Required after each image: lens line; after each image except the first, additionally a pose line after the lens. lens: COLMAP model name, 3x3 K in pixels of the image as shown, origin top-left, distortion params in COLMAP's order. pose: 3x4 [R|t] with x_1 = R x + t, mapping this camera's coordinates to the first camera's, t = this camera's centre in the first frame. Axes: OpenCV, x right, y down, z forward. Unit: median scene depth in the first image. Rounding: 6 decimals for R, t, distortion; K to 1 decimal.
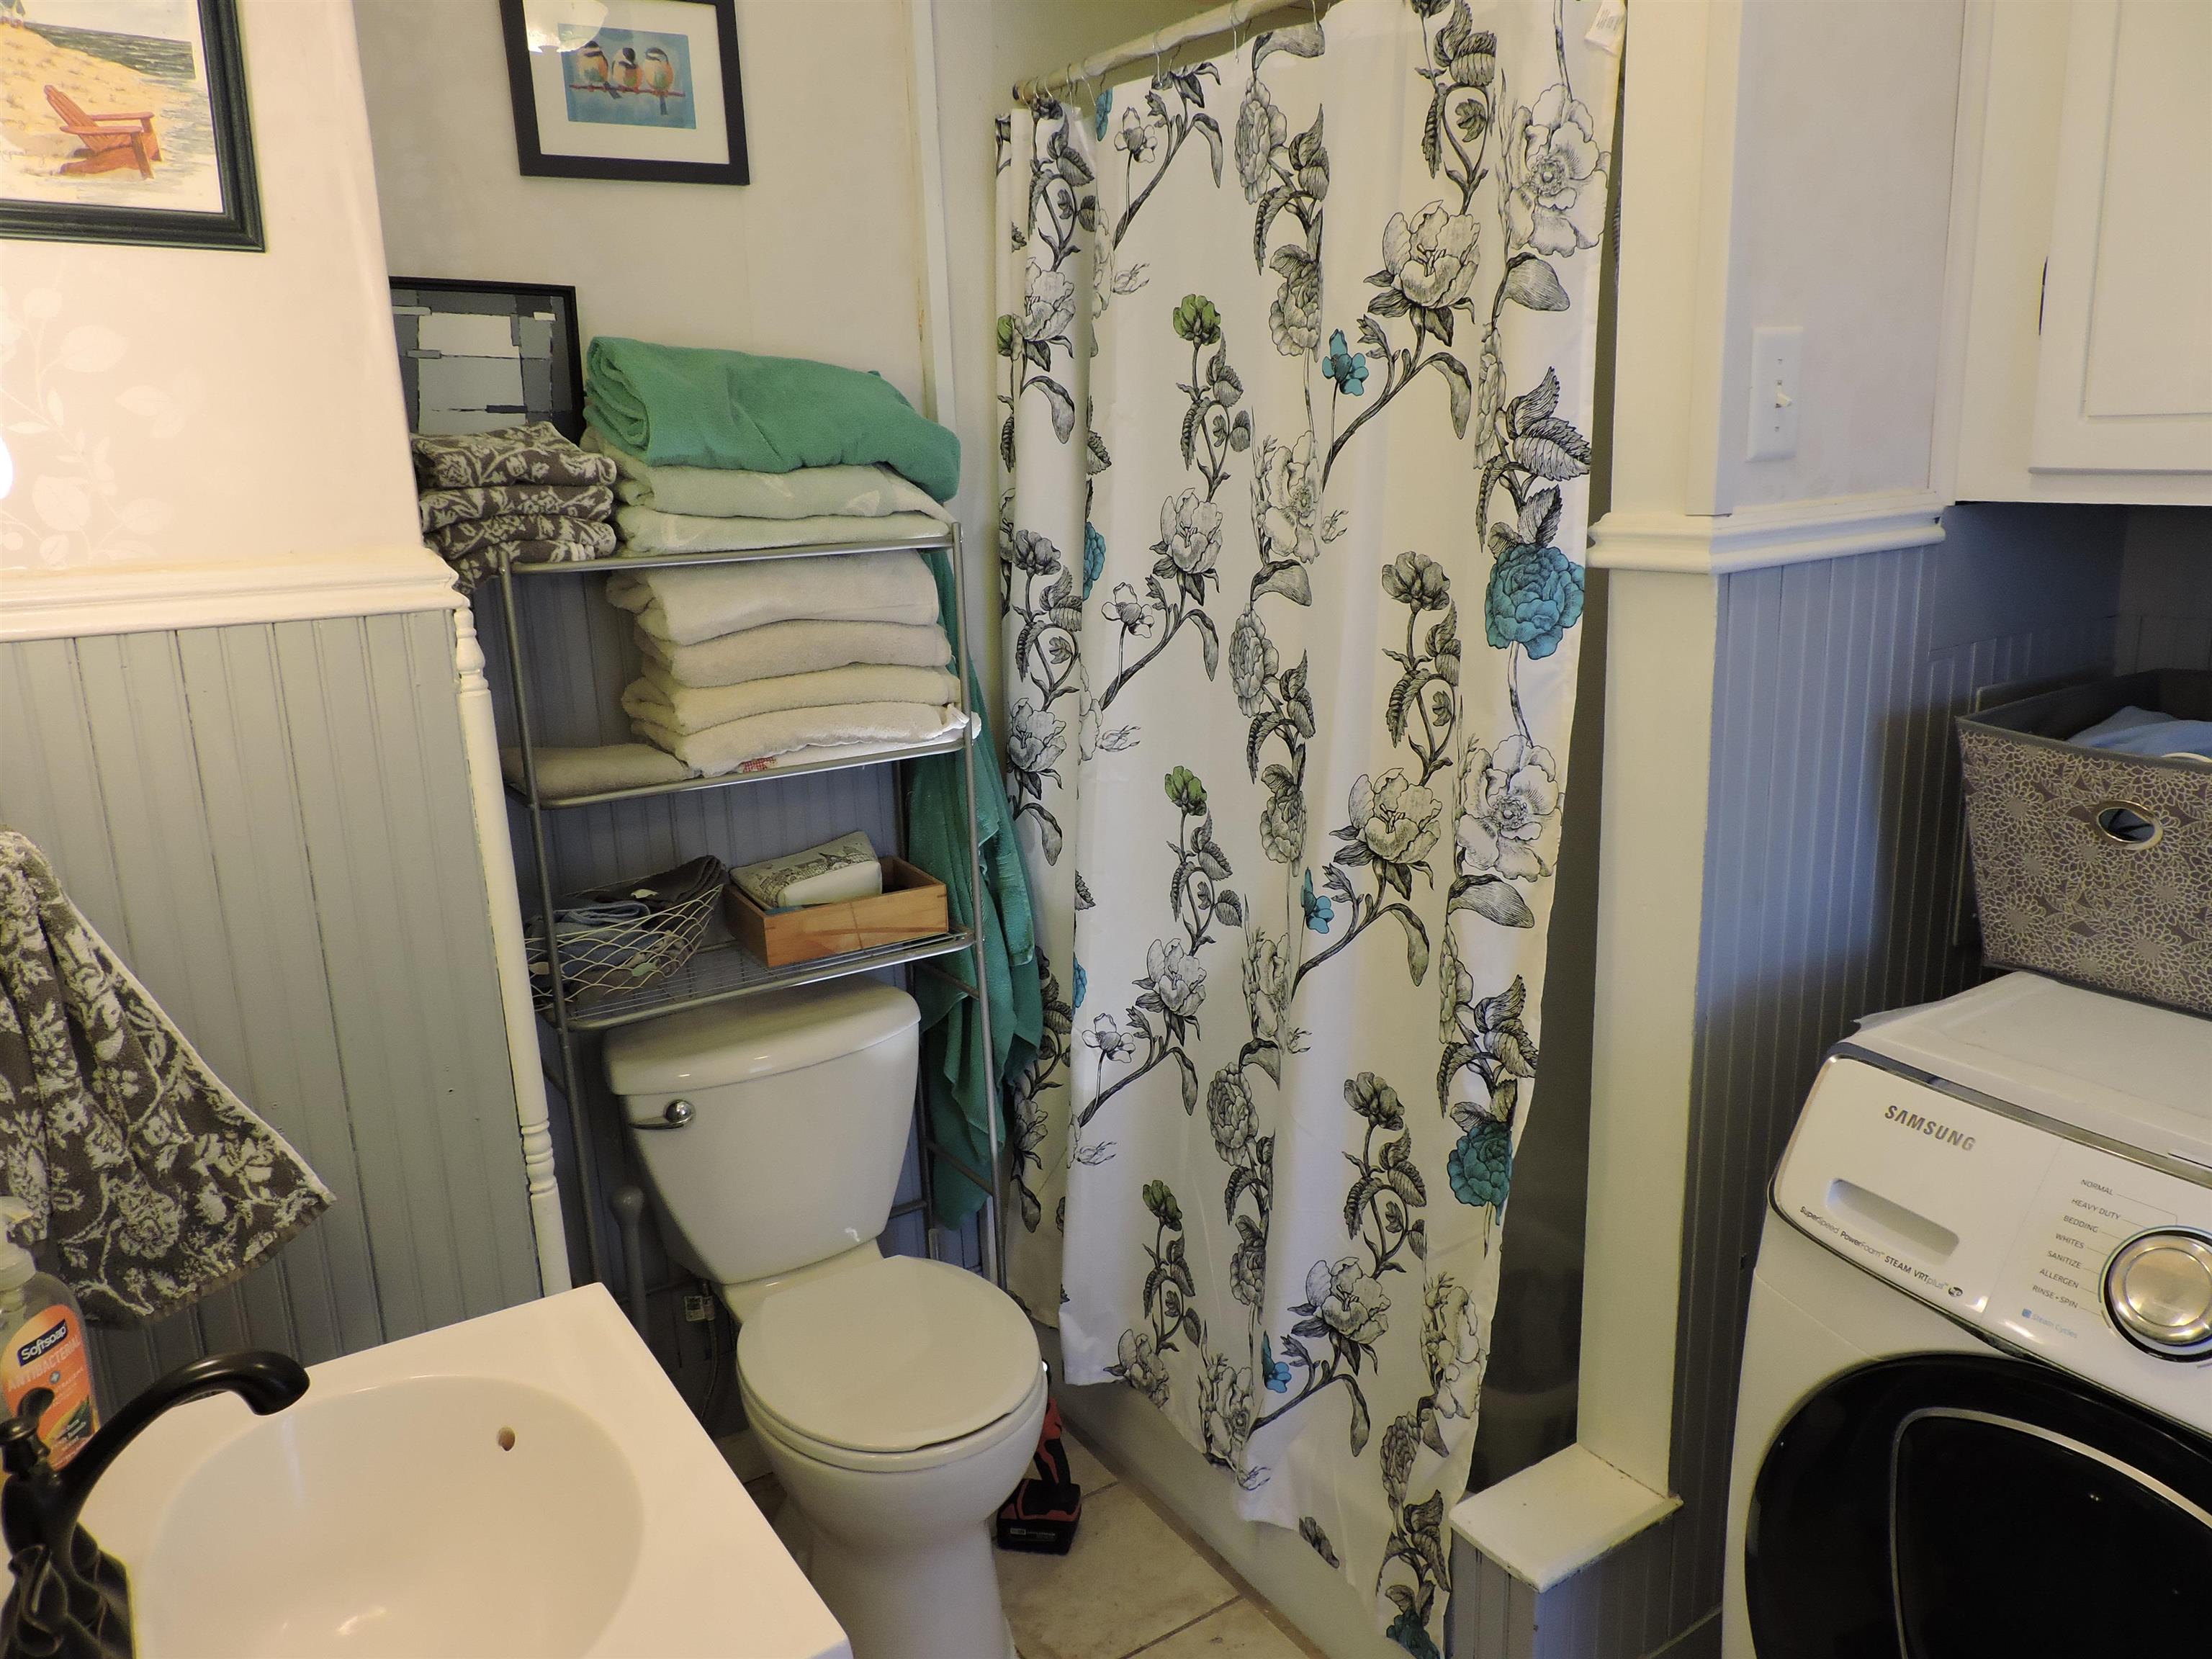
lens RADIAL K [[1589.7, 0, 1107.0], [0, 1589.7, 841.6], [0, 0, 1]] dist [-0.015439, 0.000489]
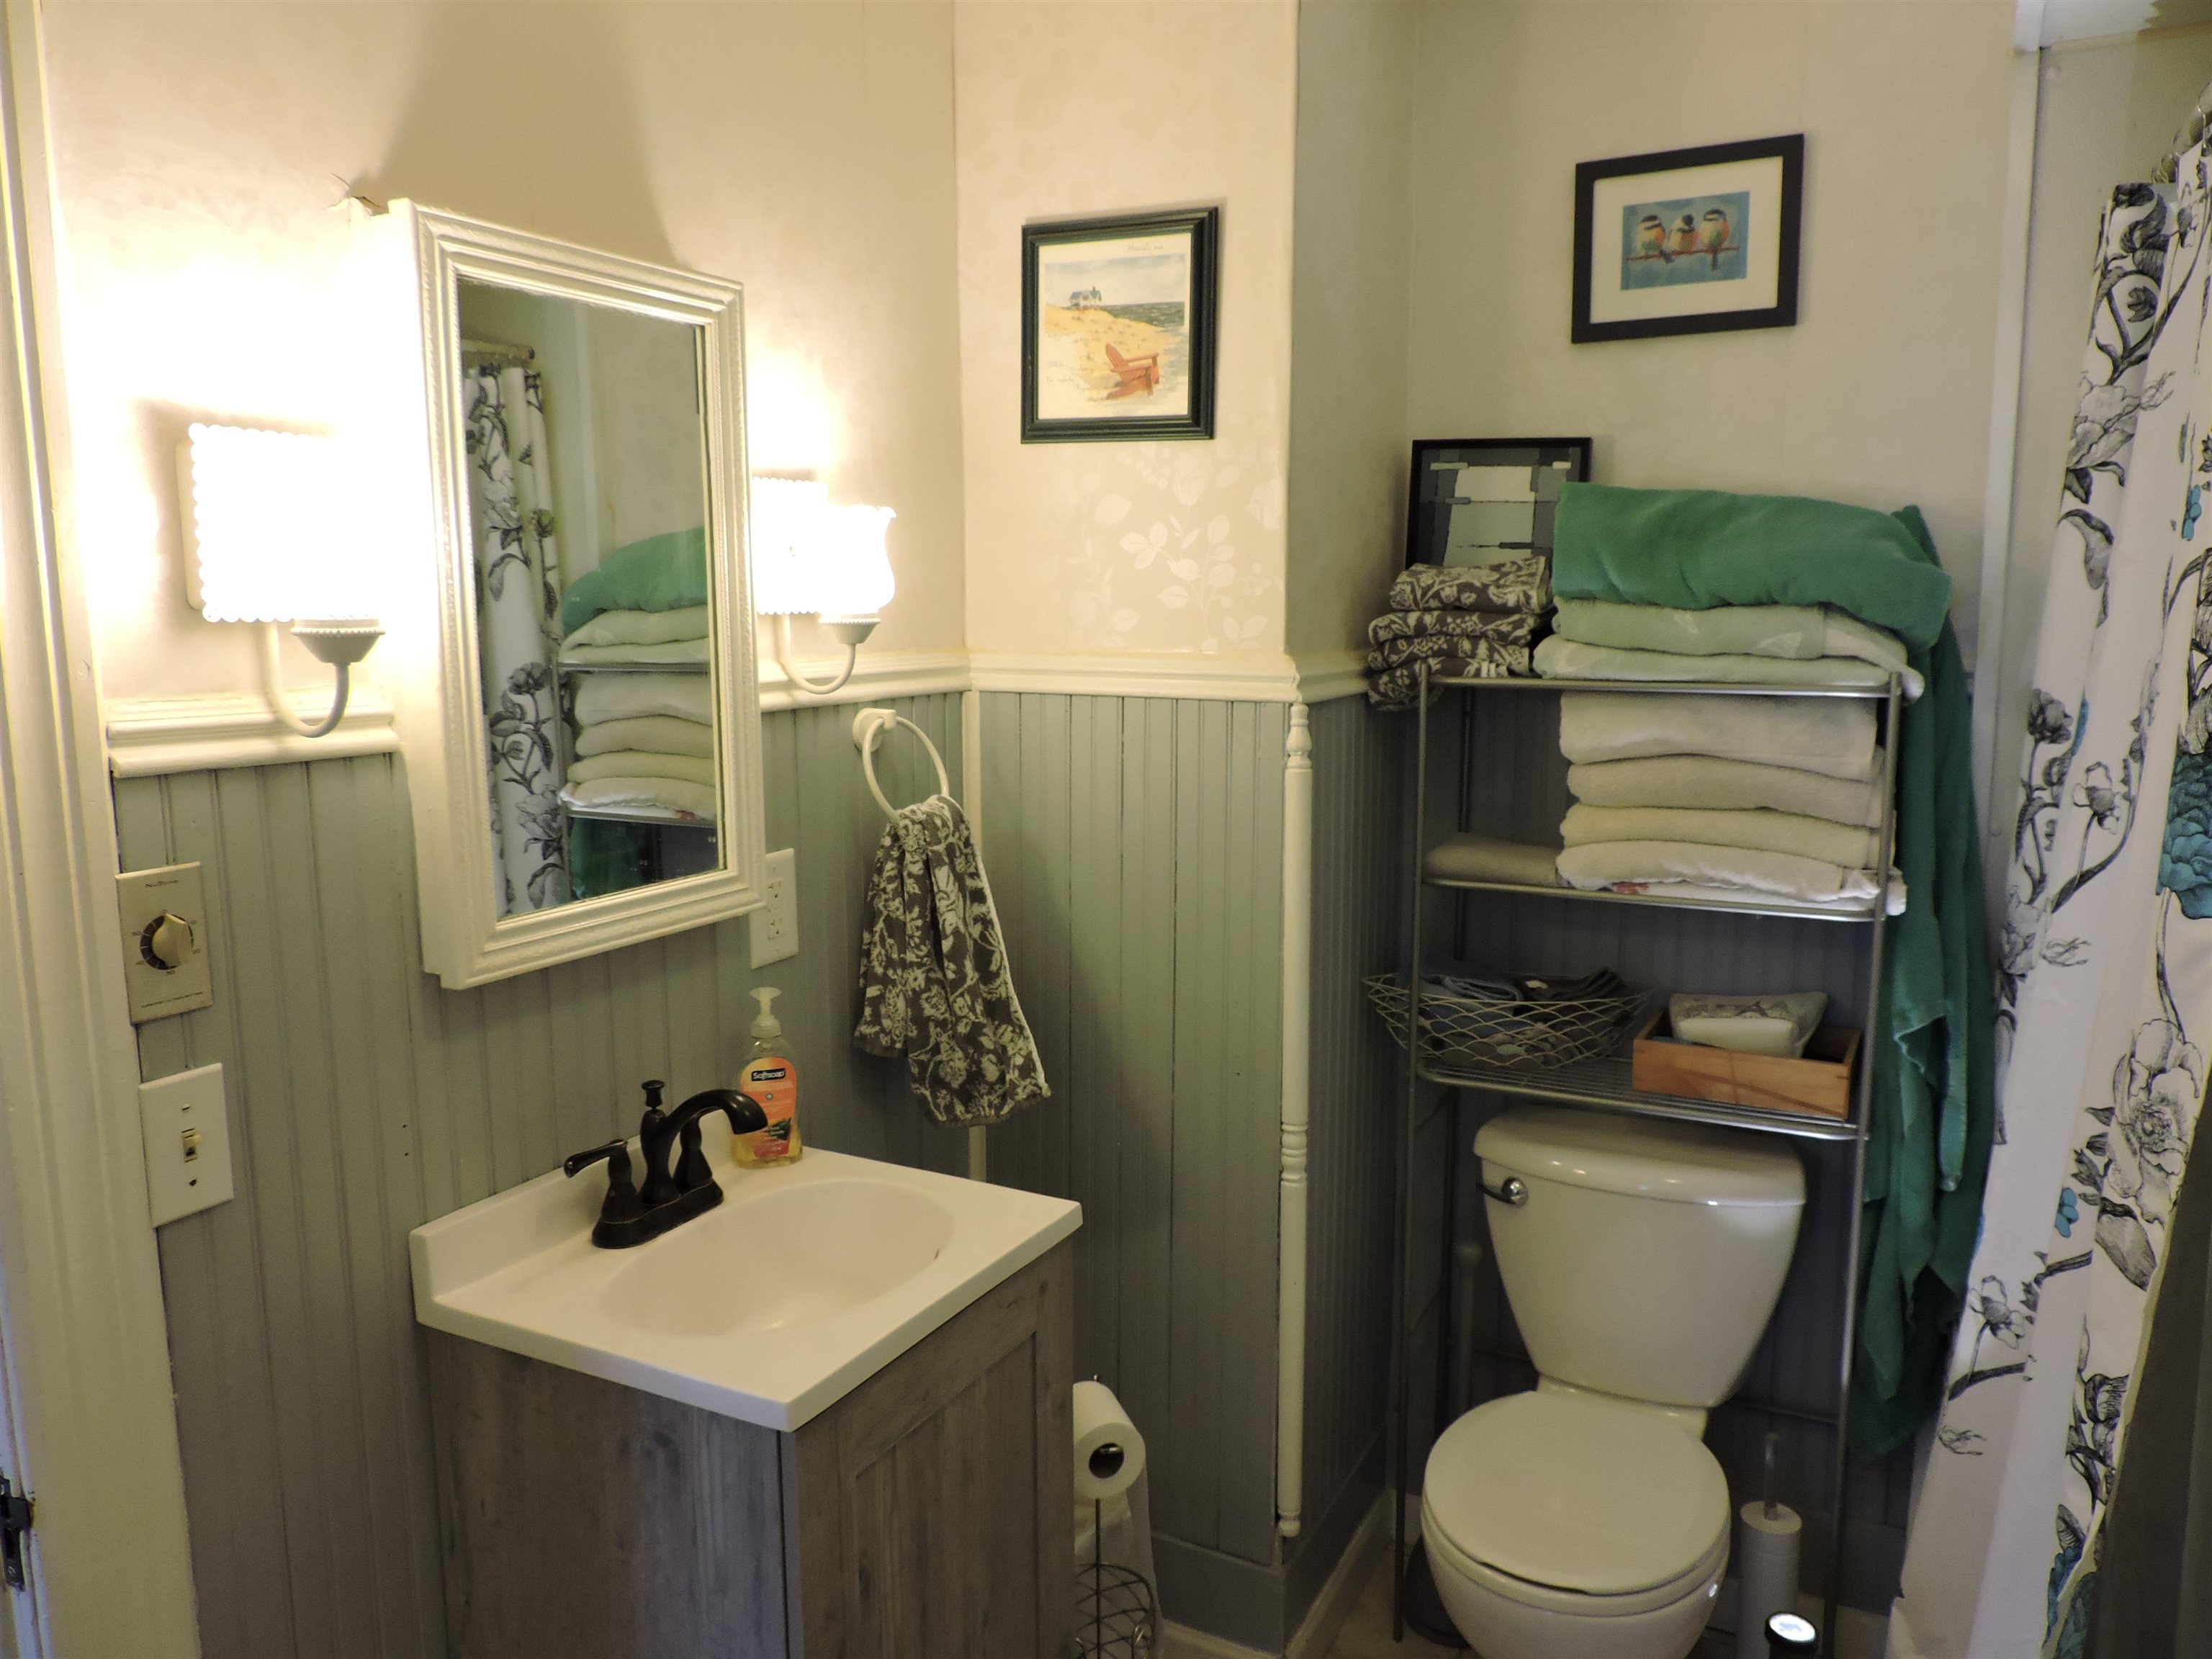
lens RADIAL K [[1589.7, 0, 1107.0], [0, 1589.7, 841.6], [0, 0, 1]] dist [-0.015439, 0.000489]
pose [[0.483422, 0.166280, -0.859450, 0.544867], [-0.222548, 0.972881, 0.063048, -0.073596], [0.846626, 0.160790, 0.507318, 0.206211]]
